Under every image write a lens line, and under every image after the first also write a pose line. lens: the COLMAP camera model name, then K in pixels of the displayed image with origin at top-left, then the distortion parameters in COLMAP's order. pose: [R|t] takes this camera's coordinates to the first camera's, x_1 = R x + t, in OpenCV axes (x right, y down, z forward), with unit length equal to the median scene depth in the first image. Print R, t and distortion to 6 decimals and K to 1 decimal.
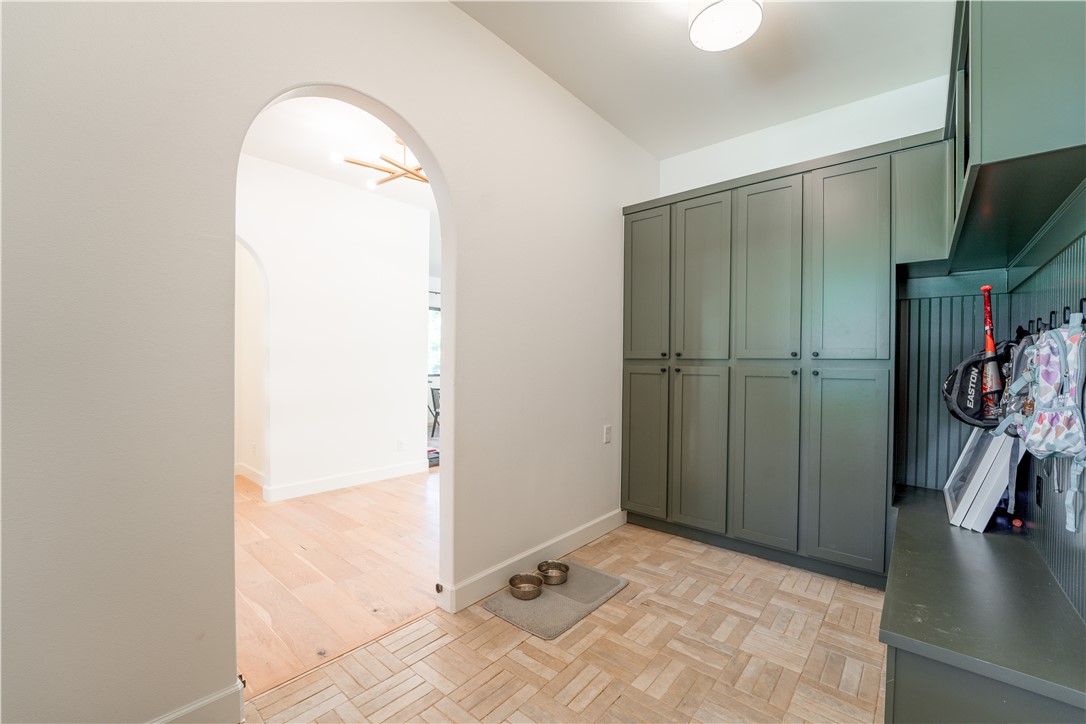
lens RADIAL K [[443.3, 0, 543.0], [0, 443.3, 362.0], [0, 0, 1]] dist [-0.010537, -0.000541]
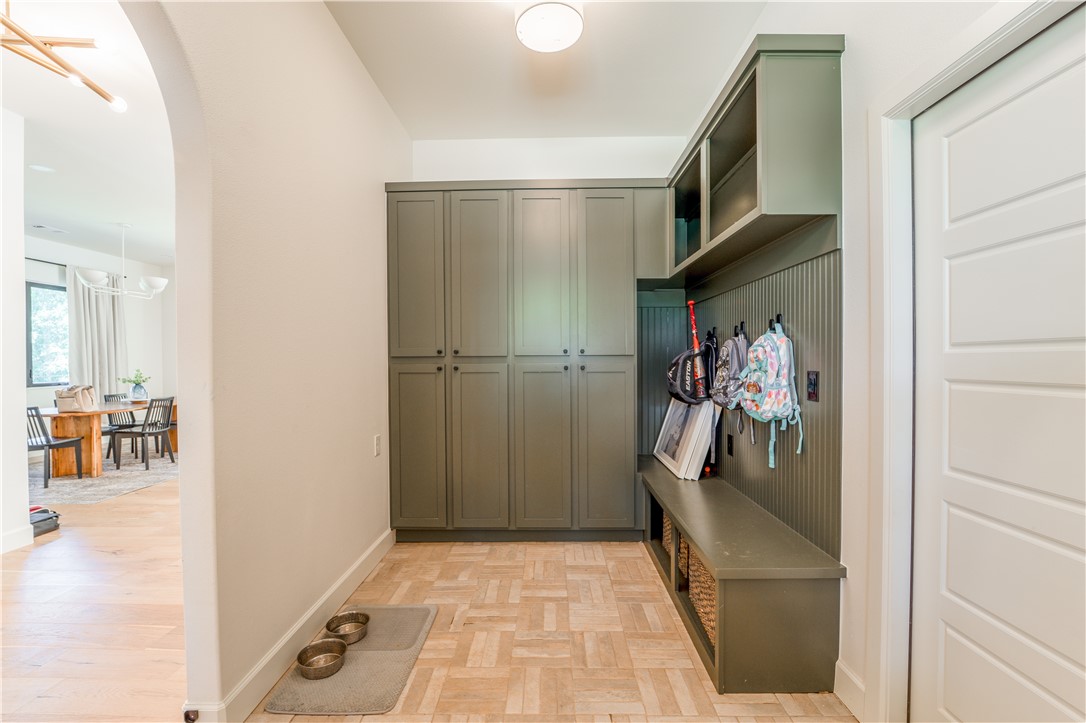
lens RADIAL K [[461.0, 0, 541.3], [0, 461.0, 364.2], [0, 0, 1]] dist [-0.011430, -0.000560]
pose [[0.773500, -0.020774, 0.633455, -0.243003], [0.014080, 0.999779, 0.015594, -0.004197], [-0.633639, -0.003143, 0.773622, 0.163040]]
